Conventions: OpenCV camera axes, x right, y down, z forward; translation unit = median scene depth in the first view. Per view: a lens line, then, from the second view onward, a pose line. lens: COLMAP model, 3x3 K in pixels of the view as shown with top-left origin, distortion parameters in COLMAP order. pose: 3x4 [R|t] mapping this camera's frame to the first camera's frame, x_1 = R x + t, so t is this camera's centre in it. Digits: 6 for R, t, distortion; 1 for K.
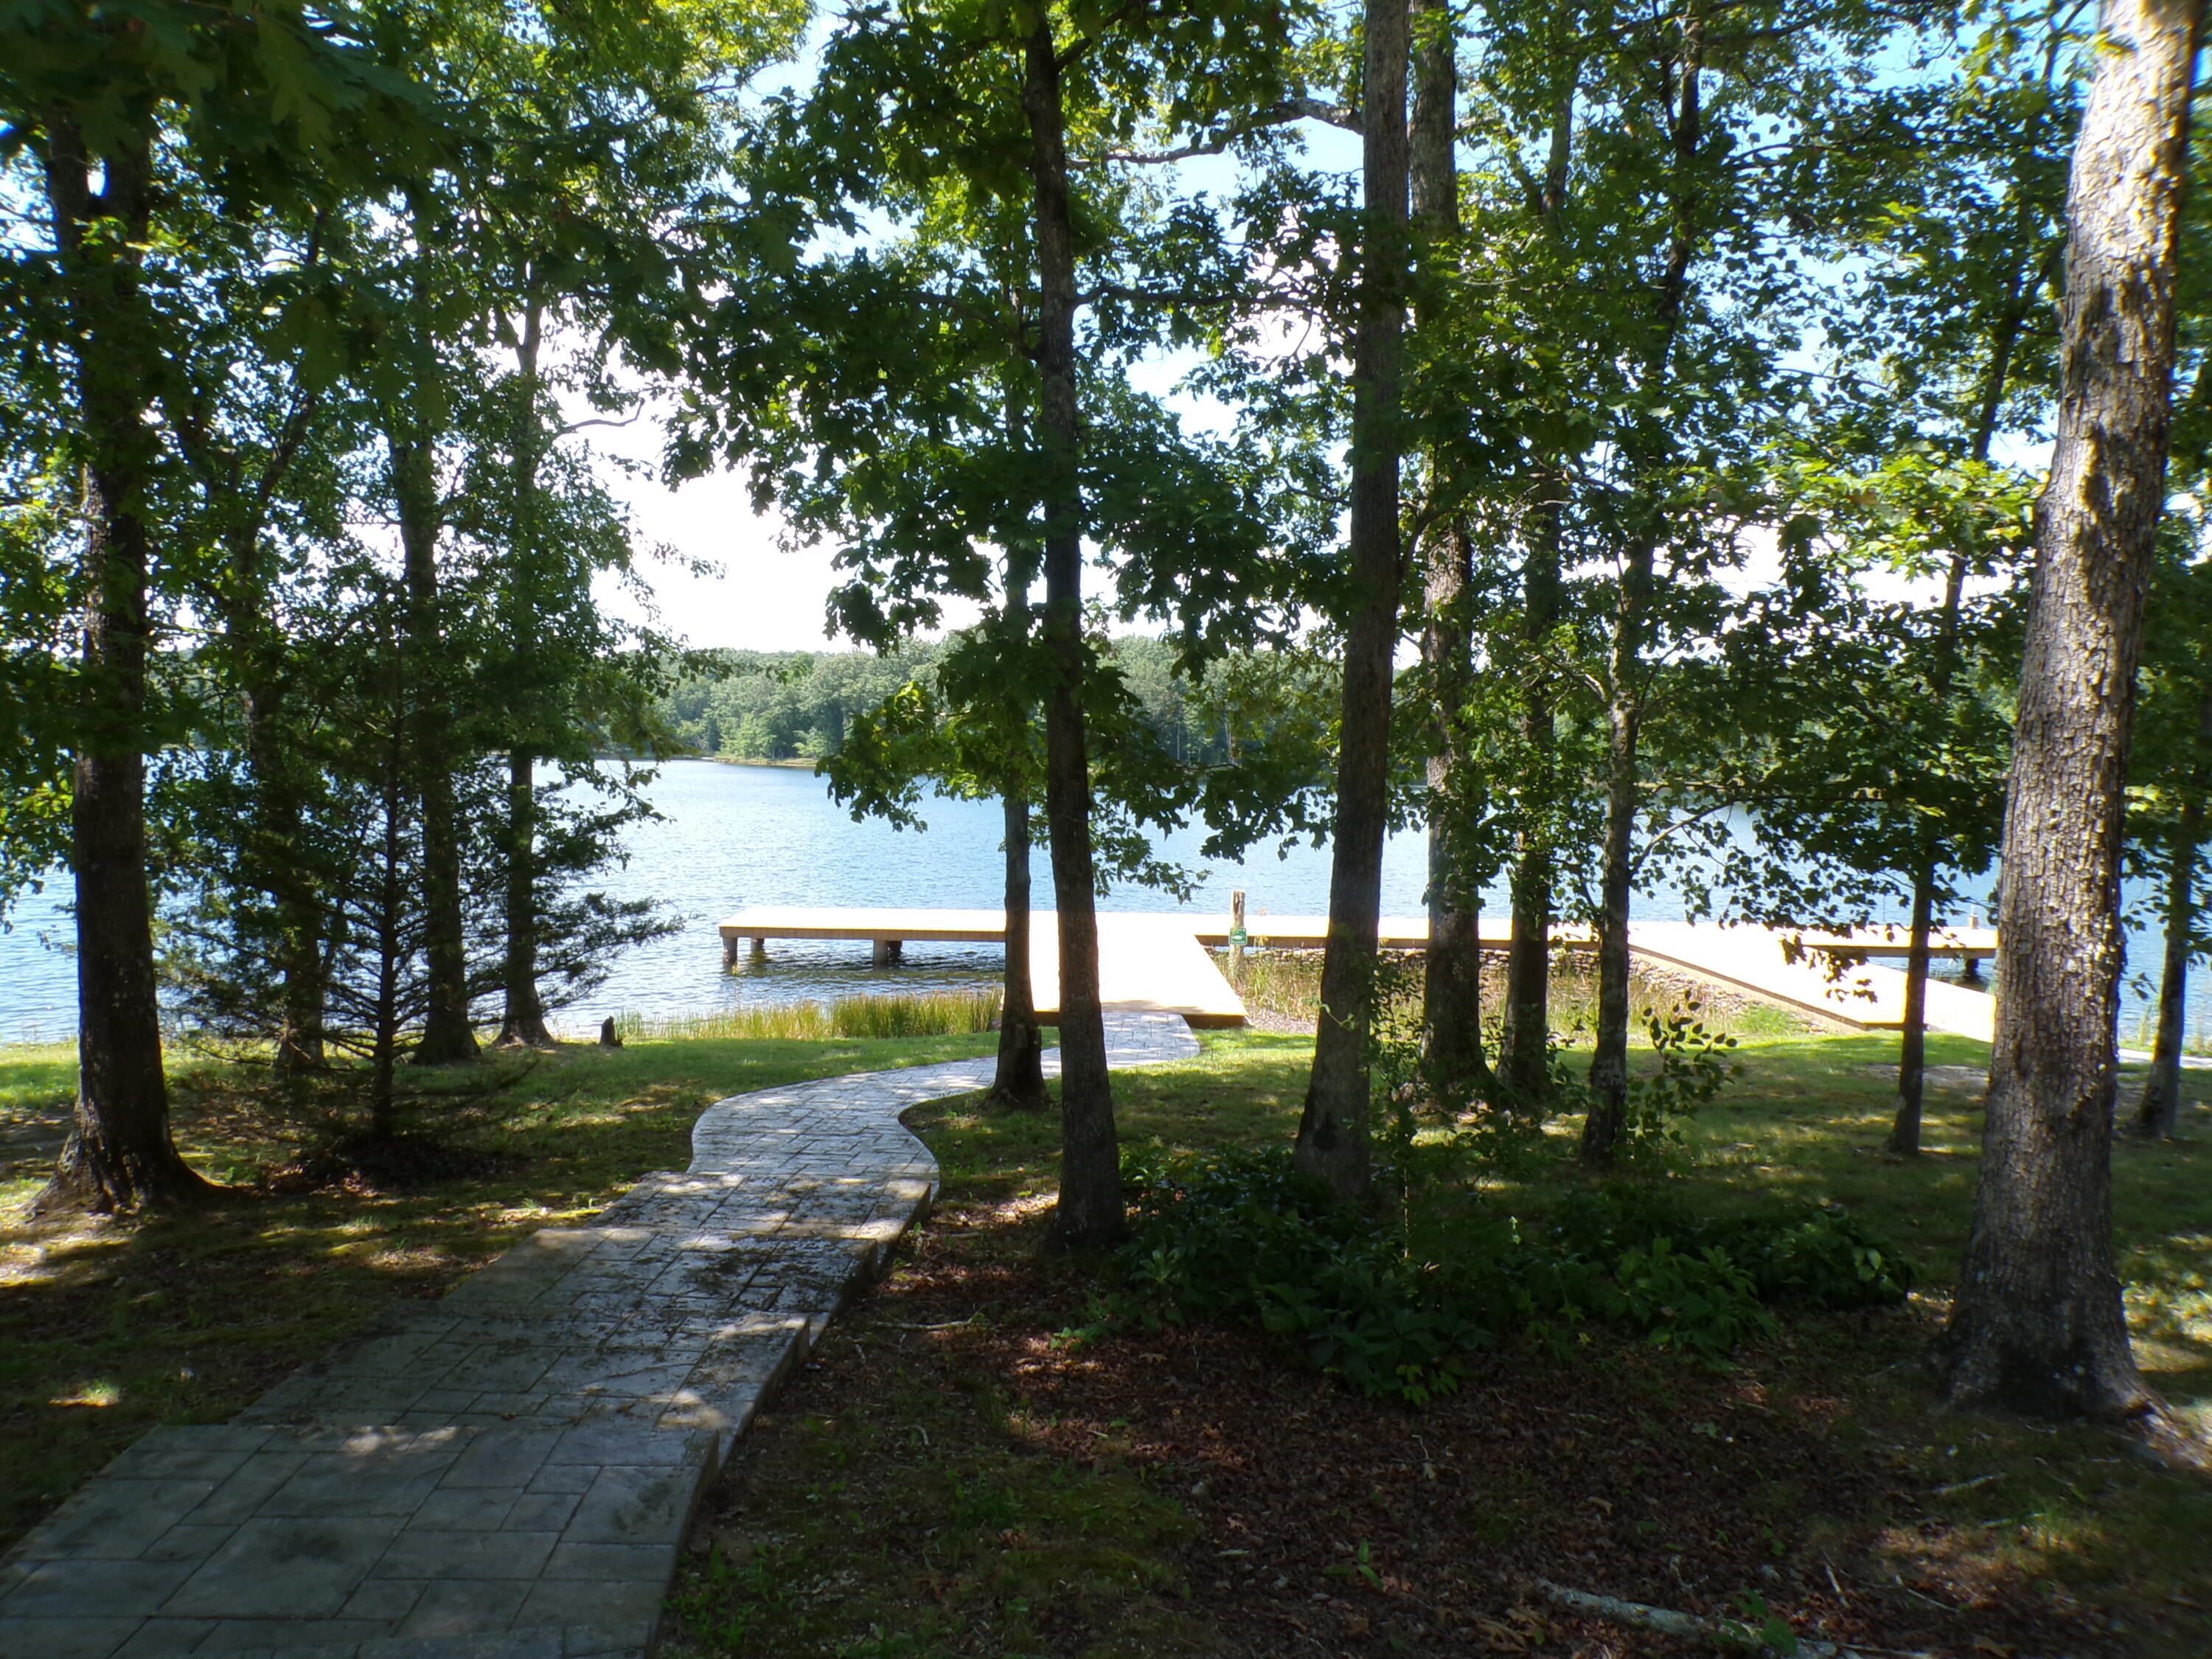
lens RADIAL K [[1495.1, 0, 1094.3], [0, 1495.1, 818.3], [0, 0, 1]] dist [-0.046782, 0.024714]
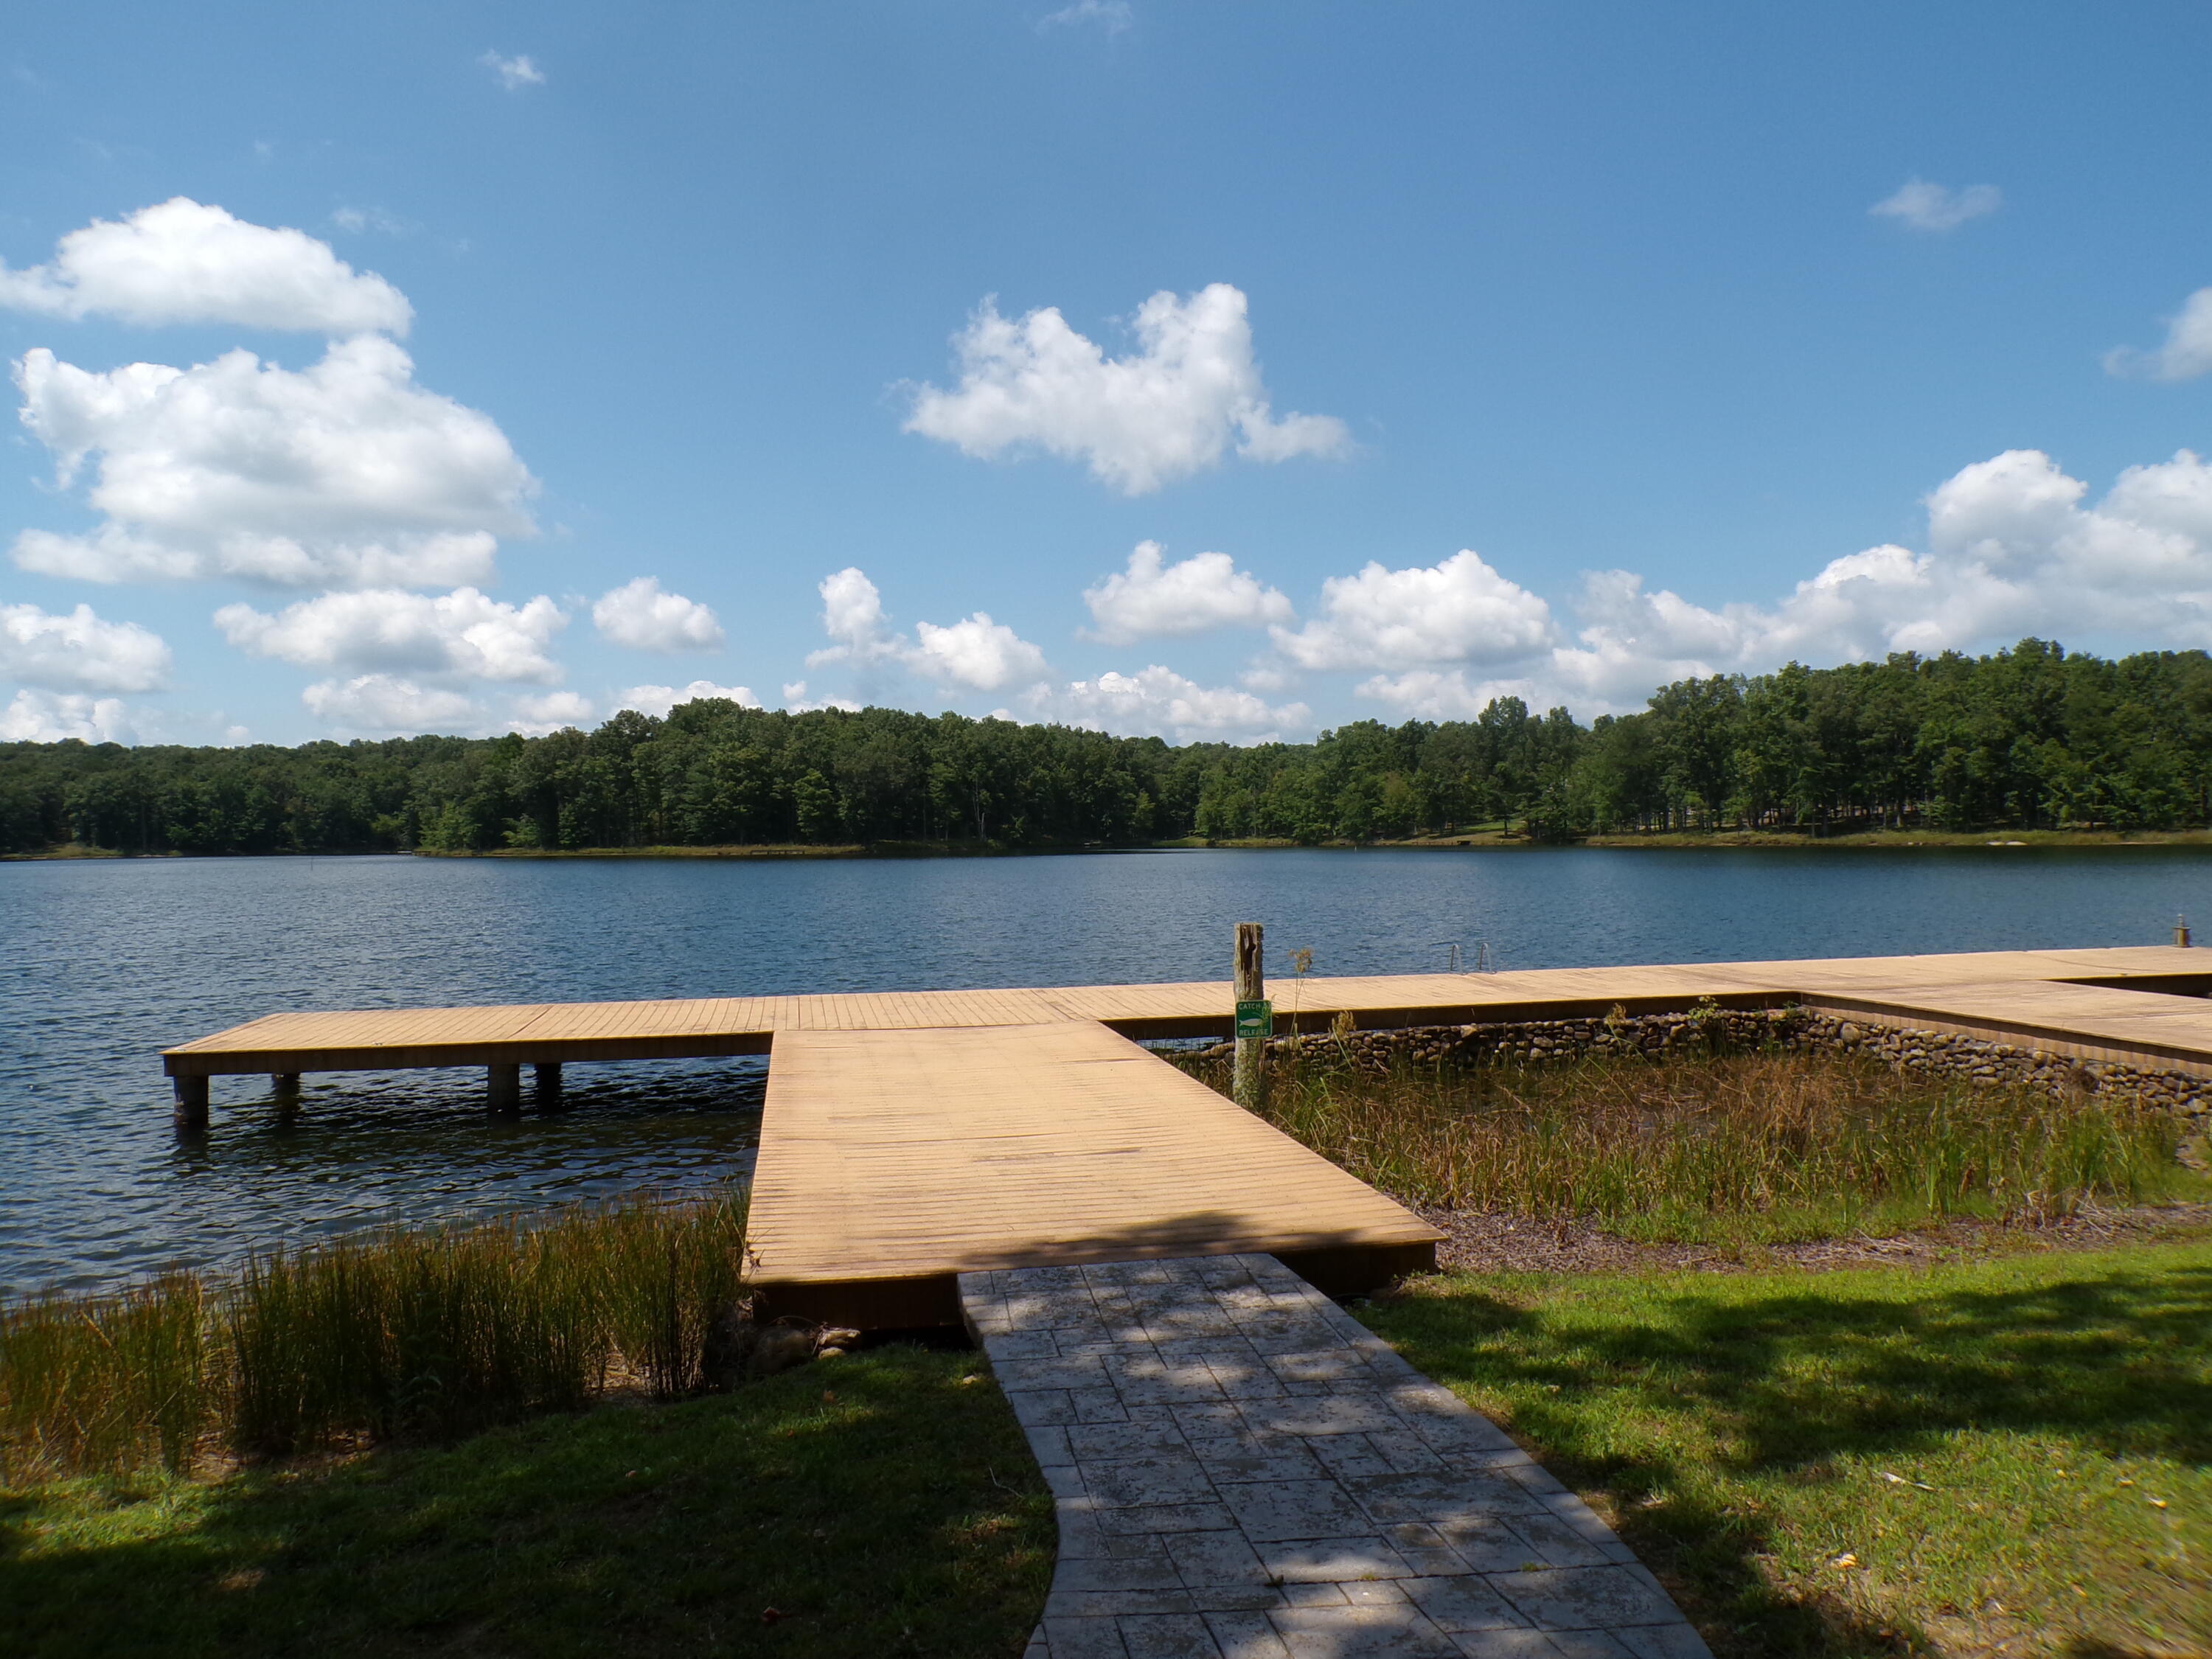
lens RADIAL K [[1495.1, 0, 1094.3], [0, 1495.1, 818.3], [0, 0, 1]] dist [-0.046782, 0.024714]
pose [[0.984136, -0.031221, 0.174649, -0.031494], [0.040750, 0.997854, -0.051245, 0.030297], [-0.172674, 0.057549, 0.983296, 0.438186]]
